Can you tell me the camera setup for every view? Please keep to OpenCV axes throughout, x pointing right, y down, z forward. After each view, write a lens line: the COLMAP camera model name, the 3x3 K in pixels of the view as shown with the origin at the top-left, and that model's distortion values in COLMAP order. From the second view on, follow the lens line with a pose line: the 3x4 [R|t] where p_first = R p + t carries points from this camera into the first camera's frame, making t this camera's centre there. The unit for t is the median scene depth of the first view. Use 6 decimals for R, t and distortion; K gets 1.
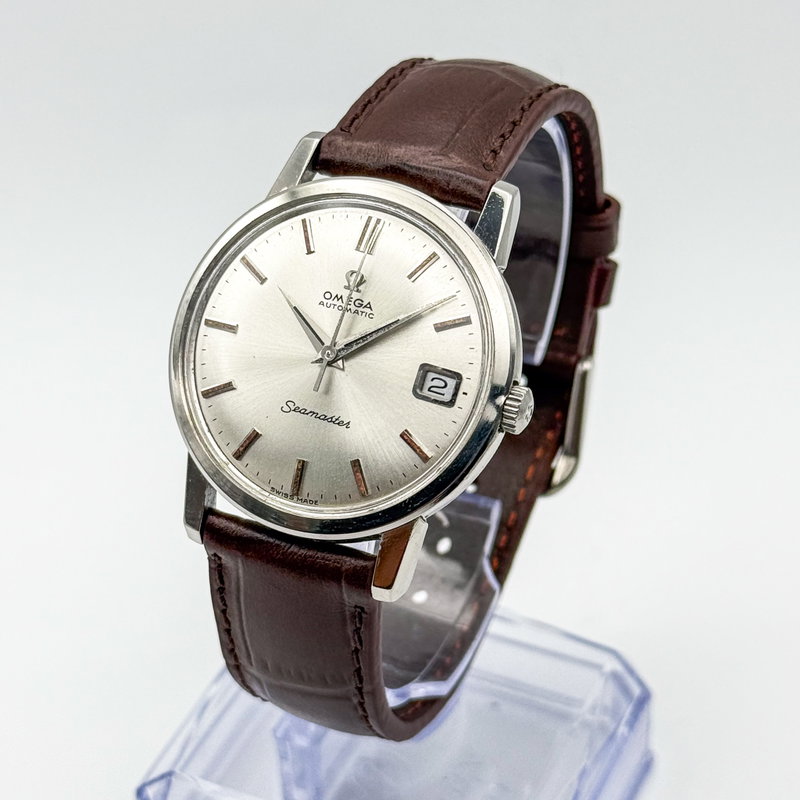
lens RADIAL K [[2270.8, 0, 399.5], [0, 2270.8, 415.0], [0, 0, 1]] dist [0.032575, 0.920138]
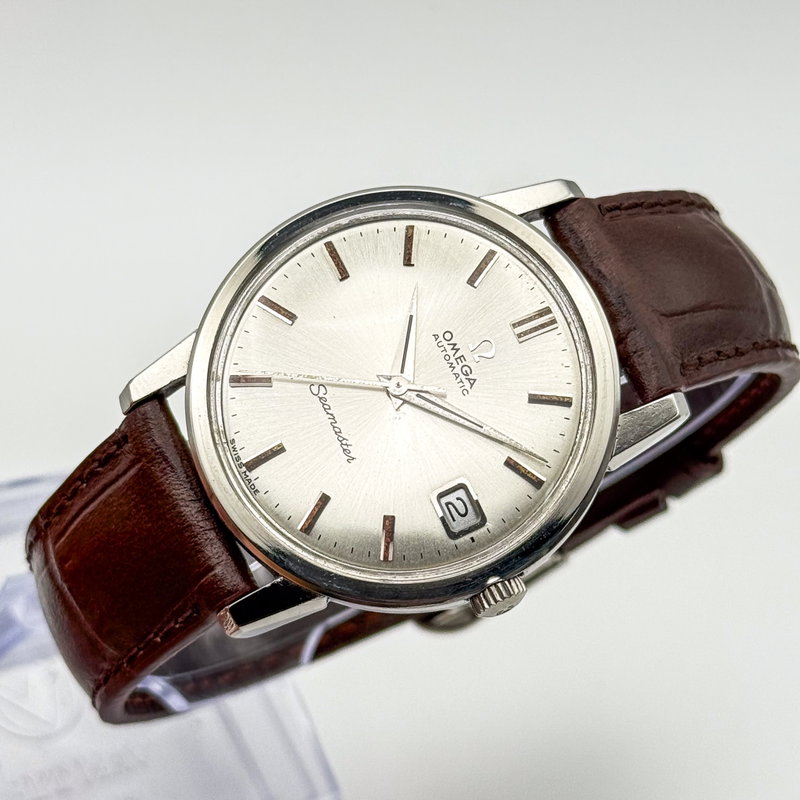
lens RADIAL K [[2270.8, 0, 399.5], [0, 2270.8, 415.0], [0, 0, 1]] dist [0.032575, 0.920138]
pose [[0.667550, 0.738755, 0.092831, -0.096998], [-0.742709, 0.669489, 0.012998, -0.029705], [-0.052547, -0.077623, 0.995597, 0.157516]]
